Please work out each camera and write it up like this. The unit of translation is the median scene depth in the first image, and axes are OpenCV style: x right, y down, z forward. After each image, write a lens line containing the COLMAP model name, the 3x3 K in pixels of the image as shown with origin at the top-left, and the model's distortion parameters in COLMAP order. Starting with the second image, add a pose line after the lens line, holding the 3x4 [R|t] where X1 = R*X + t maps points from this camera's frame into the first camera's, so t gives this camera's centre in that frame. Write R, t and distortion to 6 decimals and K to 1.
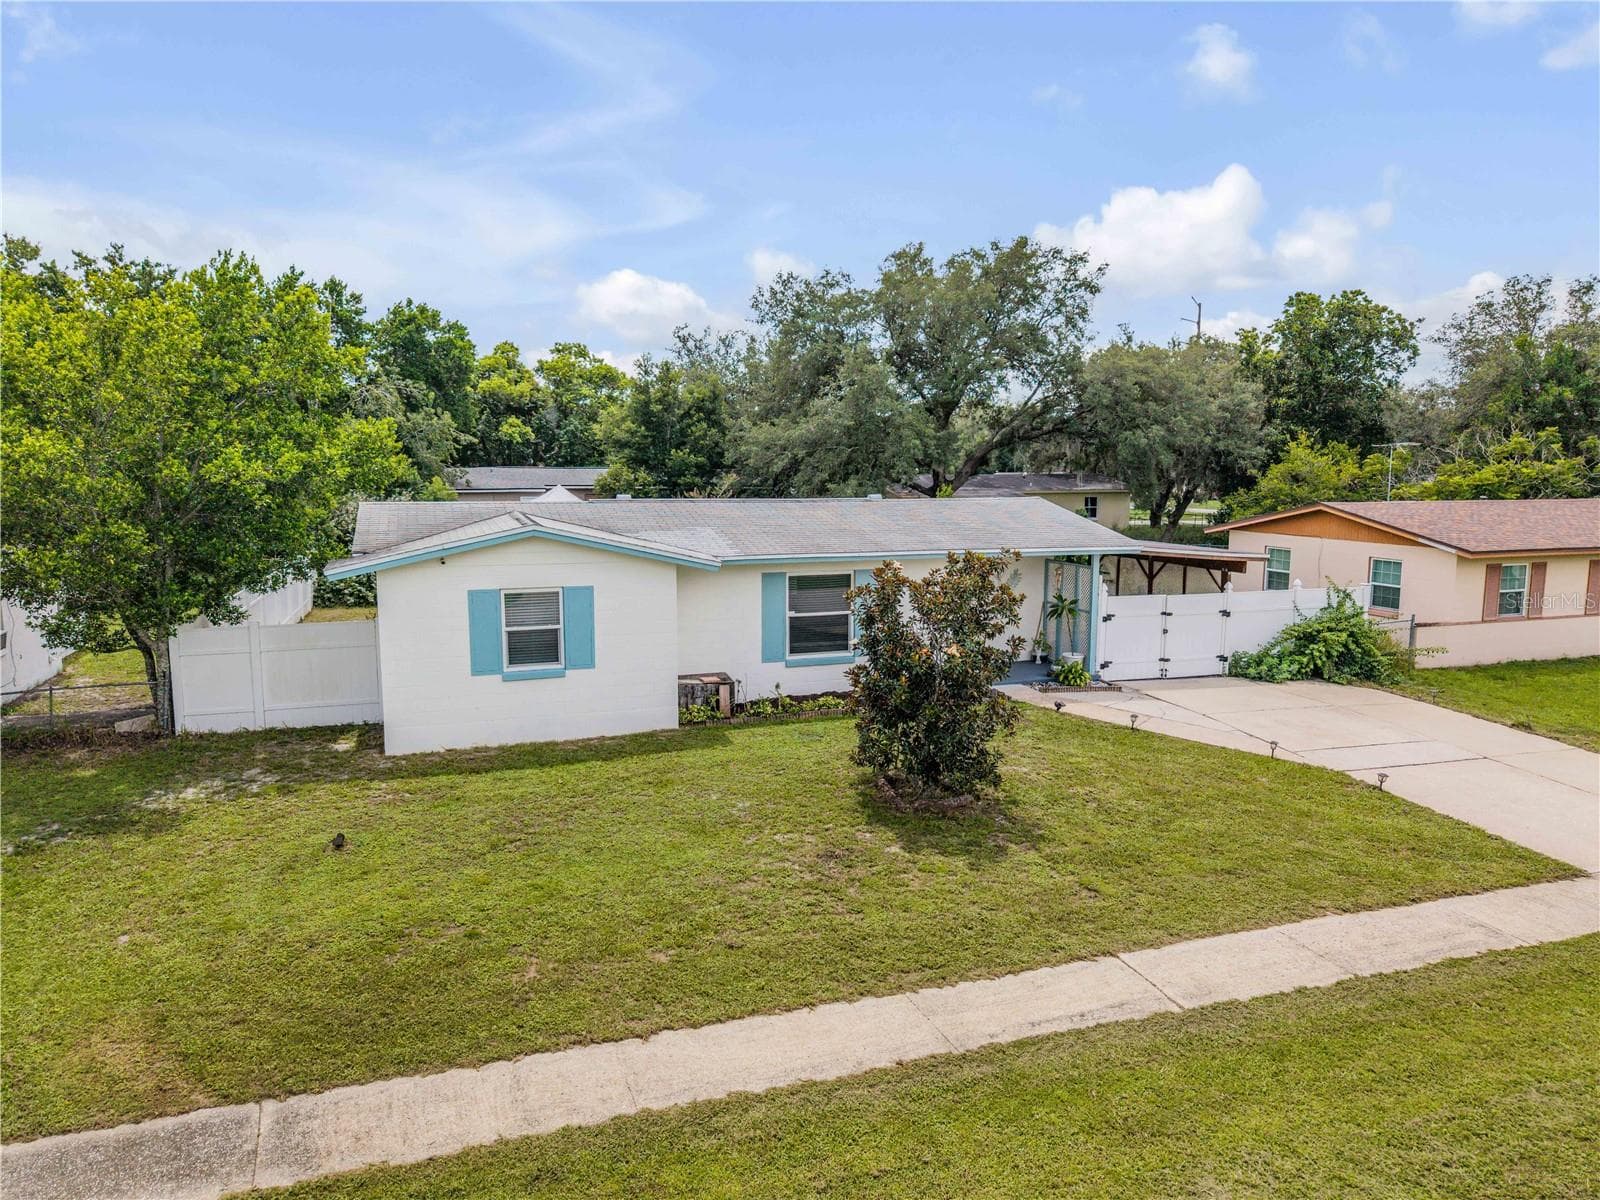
lens RADIAL K [[1071.0, 0, 800.0], [0, 1071.0, 600.0], [0, 0, 1]] dist [0.035165, -0.048016]
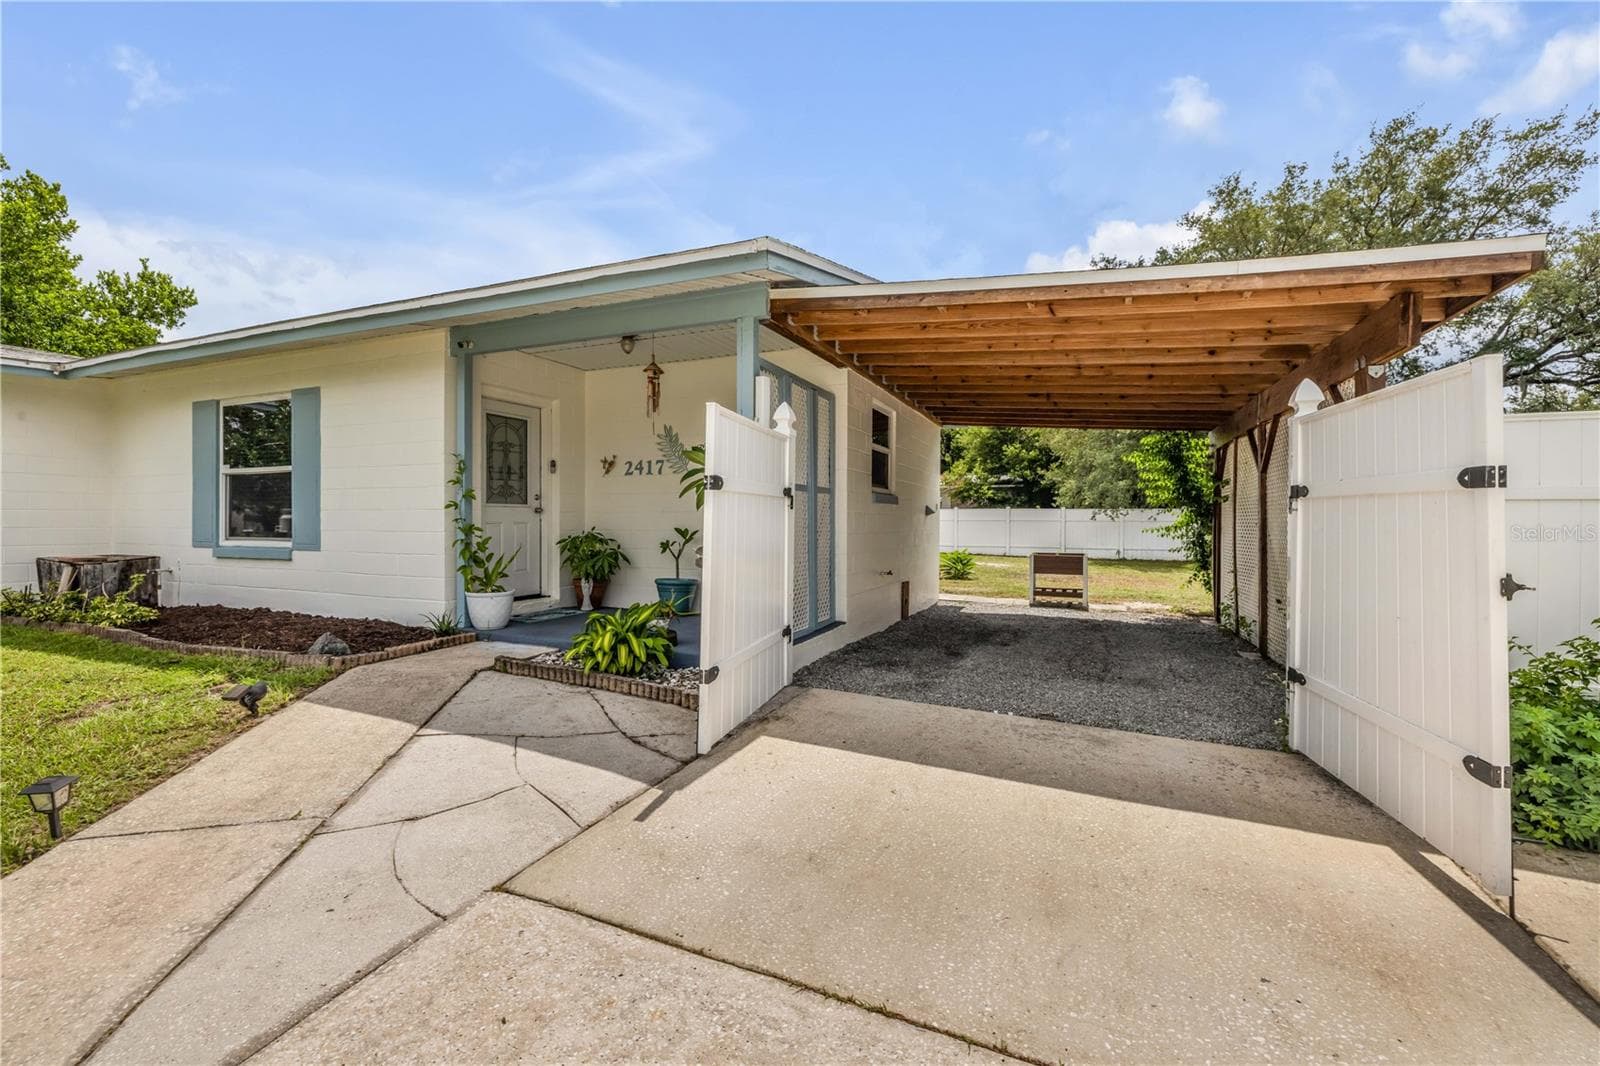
lens RADIAL K [[679.2, 0, 795.5], [0, 679.2, 516.1], [0, 0, 1]] dist [0.010089, 0.000133]
pose [[0.733663, -0.004737, -0.679497, 0.556187], [-0.089671, 0.990556, -0.103724, 0.057324], [0.673571, 0.137029, 0.726309, 1.059889]]
